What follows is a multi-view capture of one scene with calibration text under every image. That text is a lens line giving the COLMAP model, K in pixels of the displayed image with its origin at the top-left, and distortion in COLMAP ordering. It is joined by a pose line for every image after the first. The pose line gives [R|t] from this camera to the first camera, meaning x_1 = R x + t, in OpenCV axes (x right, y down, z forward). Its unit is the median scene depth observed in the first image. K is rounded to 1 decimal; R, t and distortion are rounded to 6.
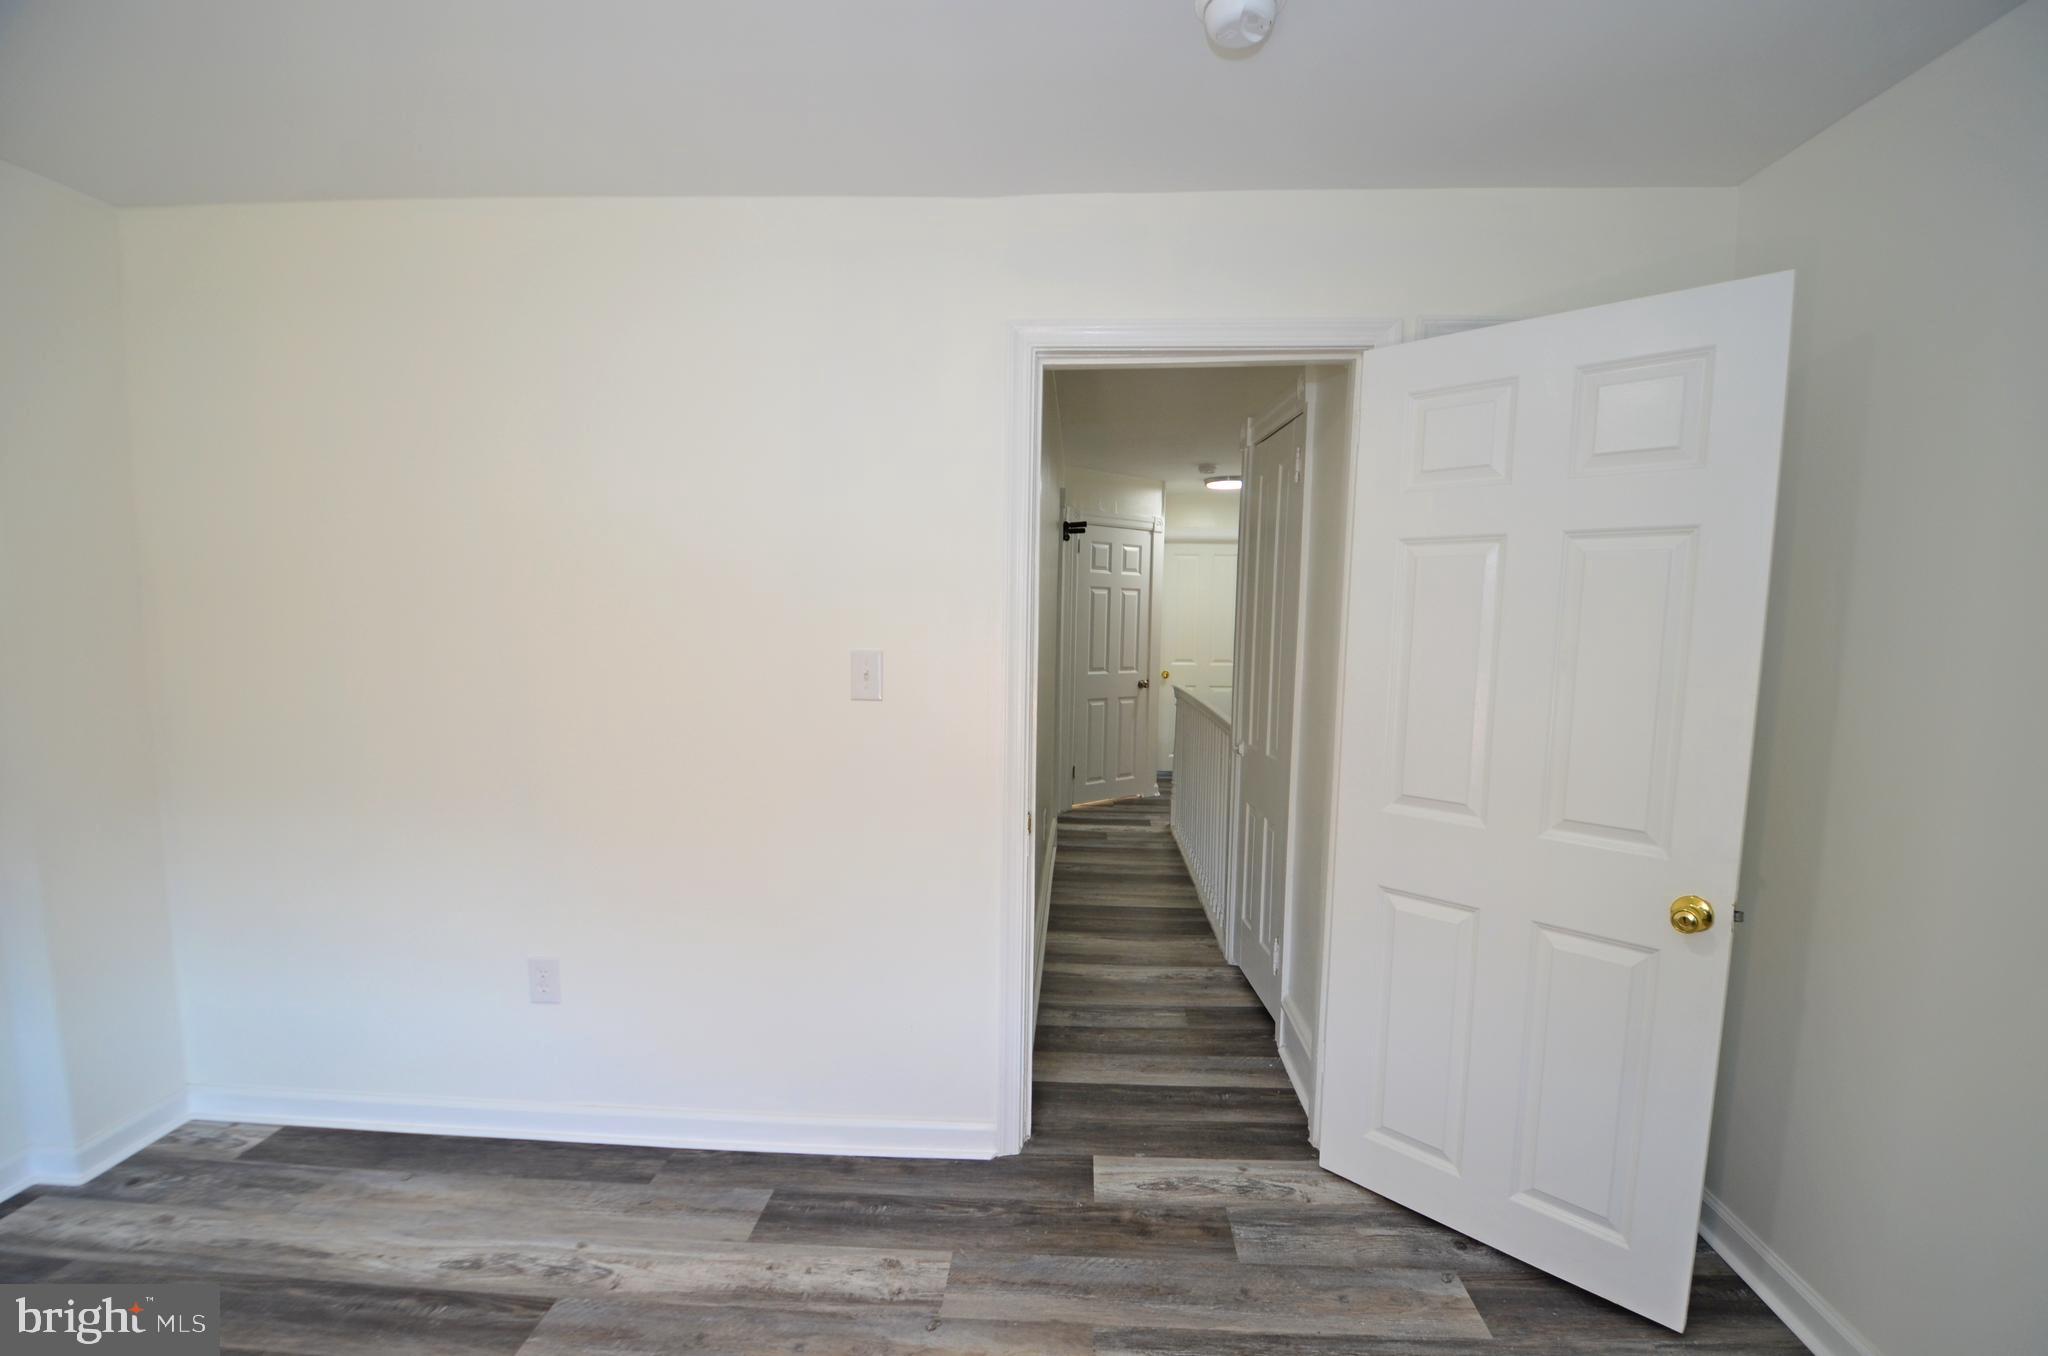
lens RADIAL K [[903.7, 0, 1039.0], [0, 903.7, 682.5], [0, 0, 1]] dist [0.005503, -0.015493]
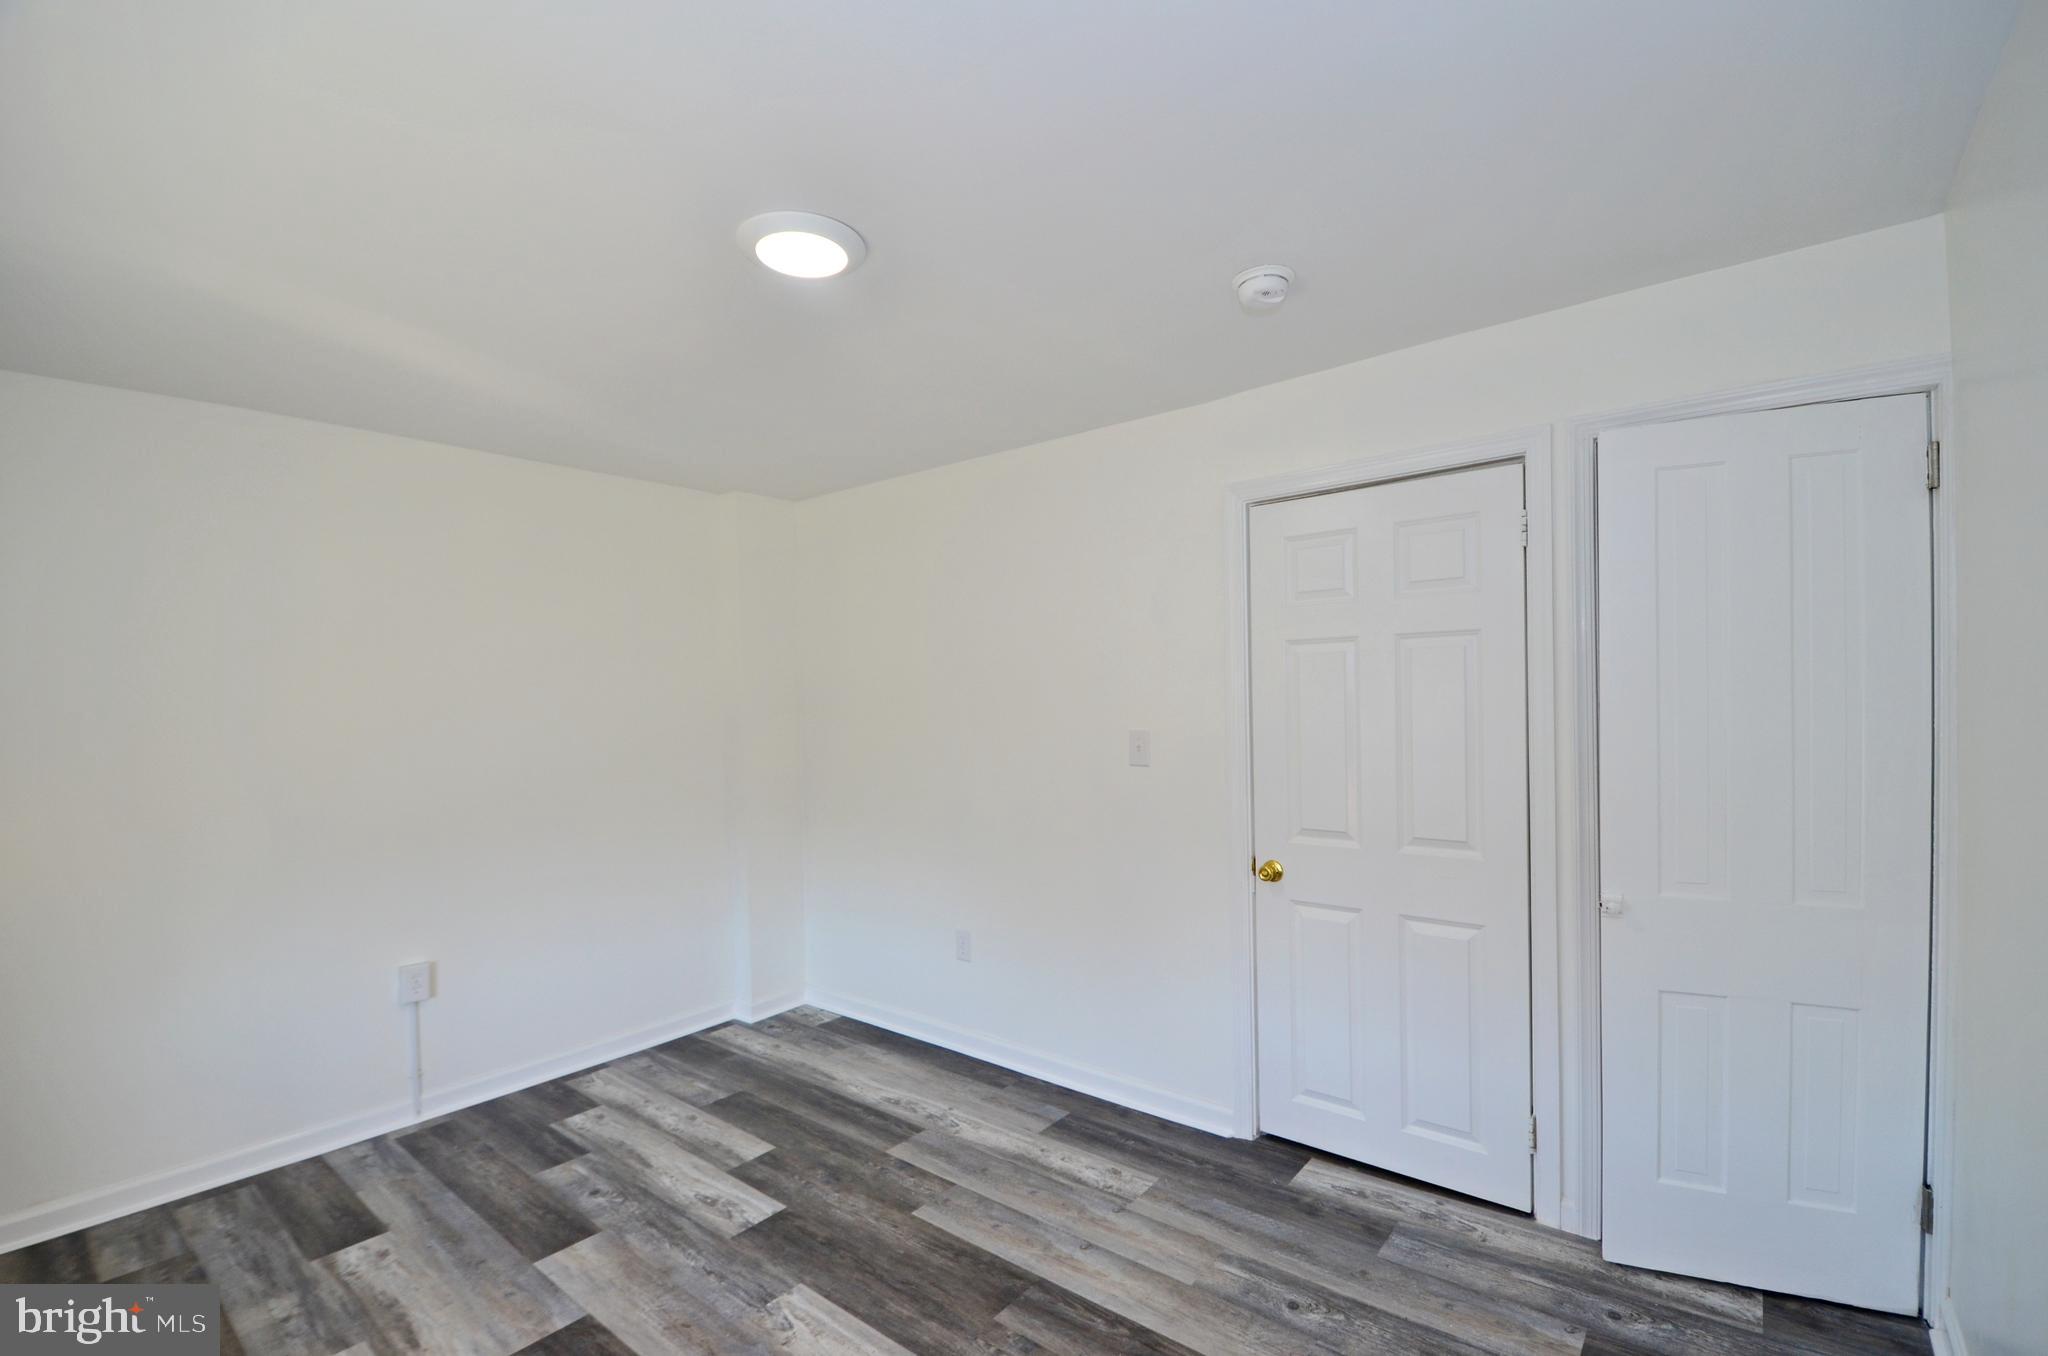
lens RADIAL K [[903.7, 0, 1039.0], [0, 903.7, 682.5], [0, 0, 1]] dist [0.005503, -0.015493]
pose [[0.810100, -0.038736, -0.585011, 0.538211], [-0.014012, 0.996251, -0.085369, 0.013425], [0.586124, 0.077354, 0.806520, -0.228758]]
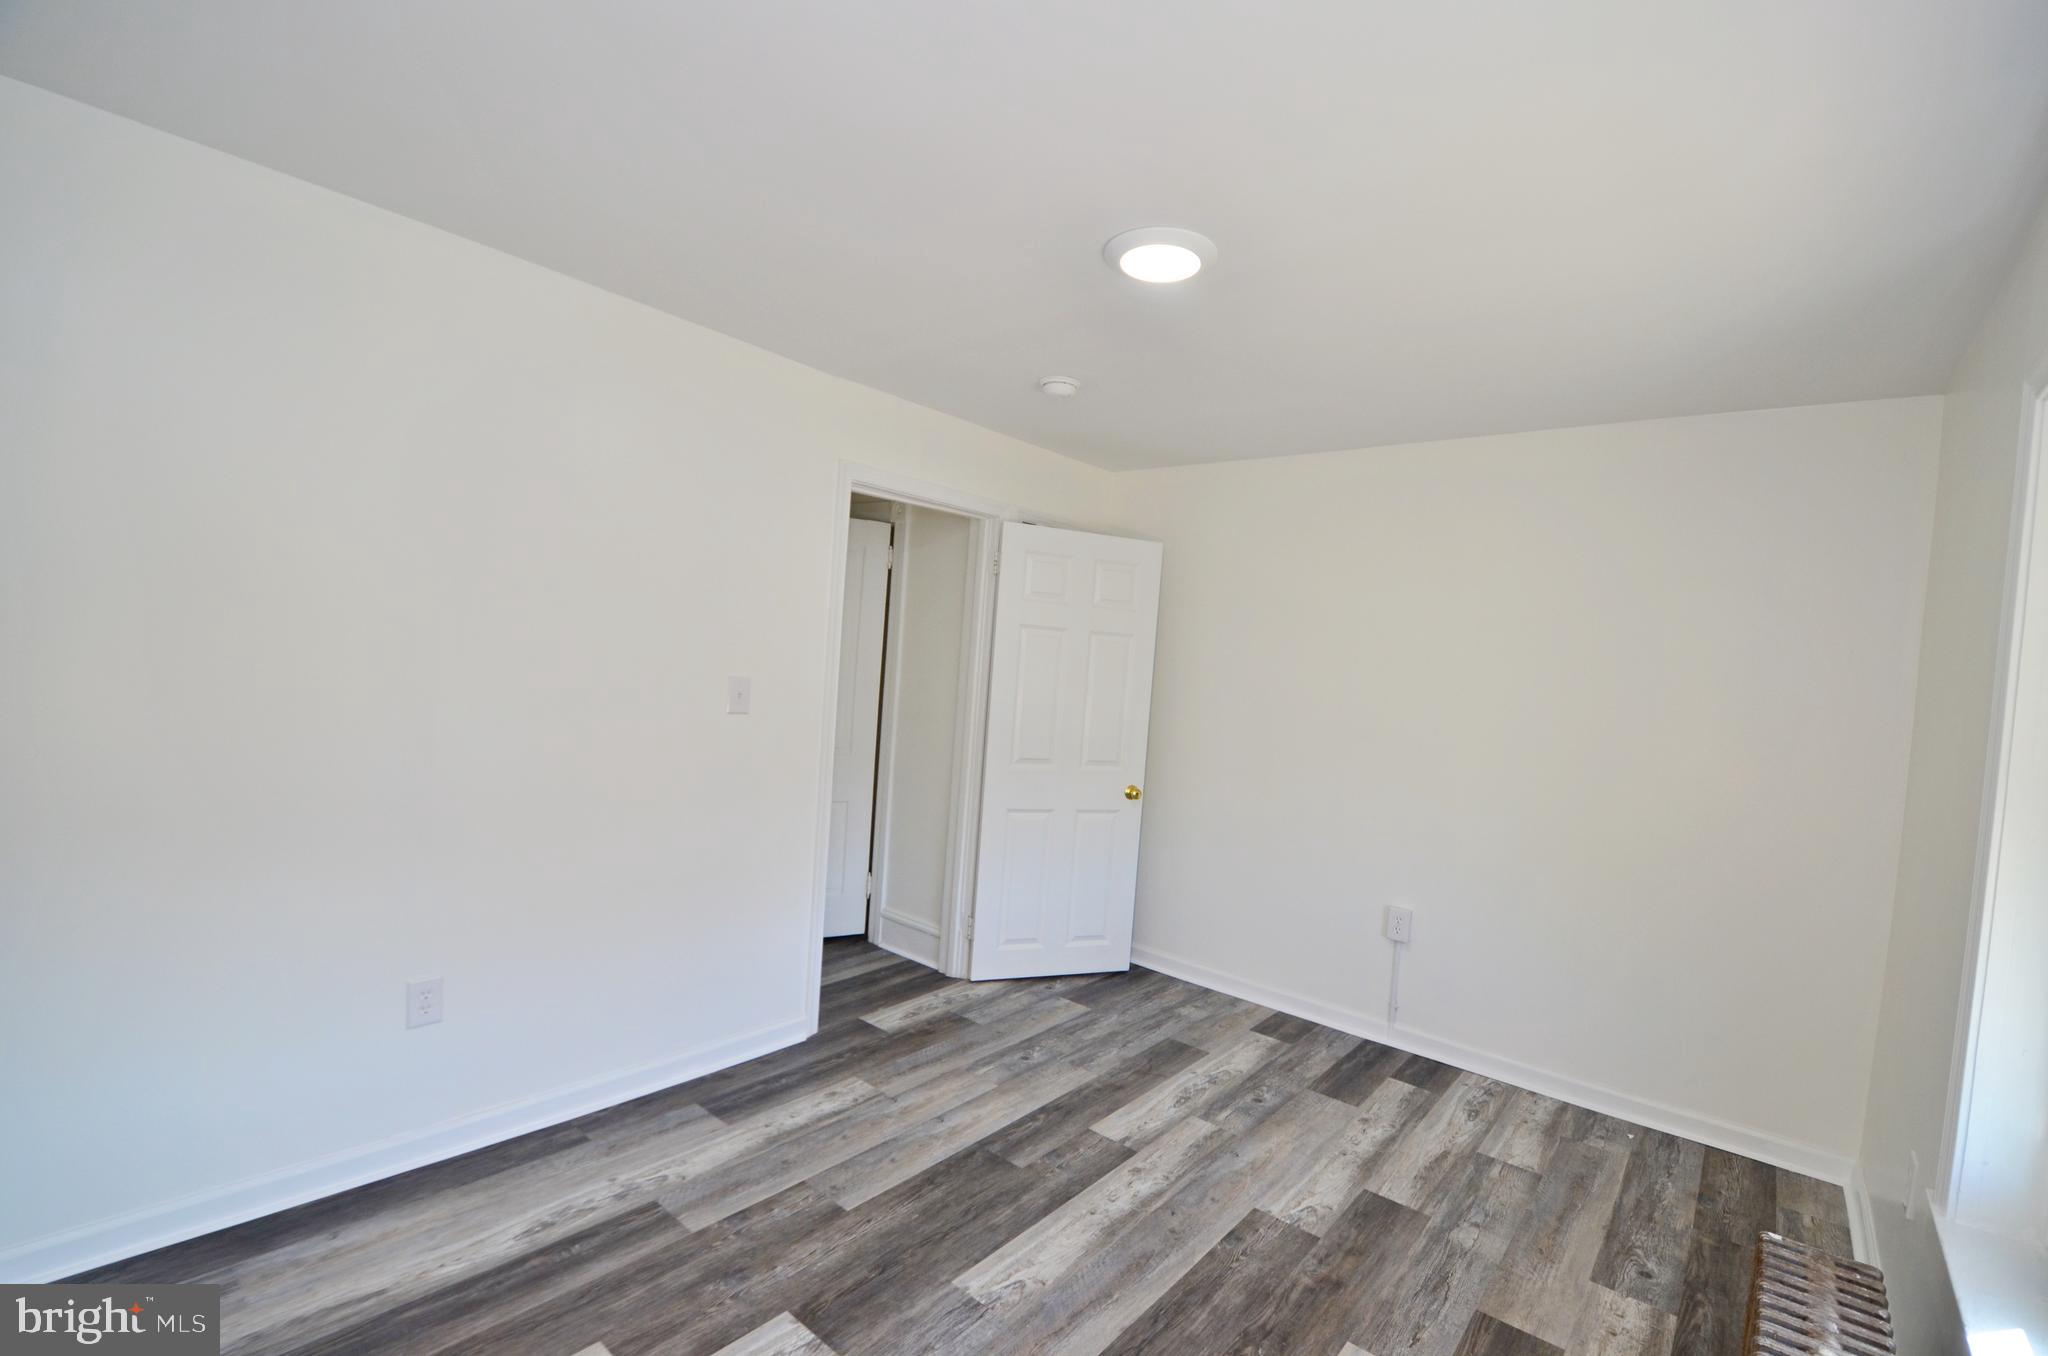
lens RADIAL K [[889.0, 0, 1064.1], [0, 889.0, 702.6], [0, 0, 1]] dist [-0.001045, -0.015216]
pose [[0.581336, -0.003978, 0.813654, -1.037013], [-0.000884, 0.999984, 0.005521, -0.005582], [-0.813663, -0.003929, 0.581323, -0.141023]]
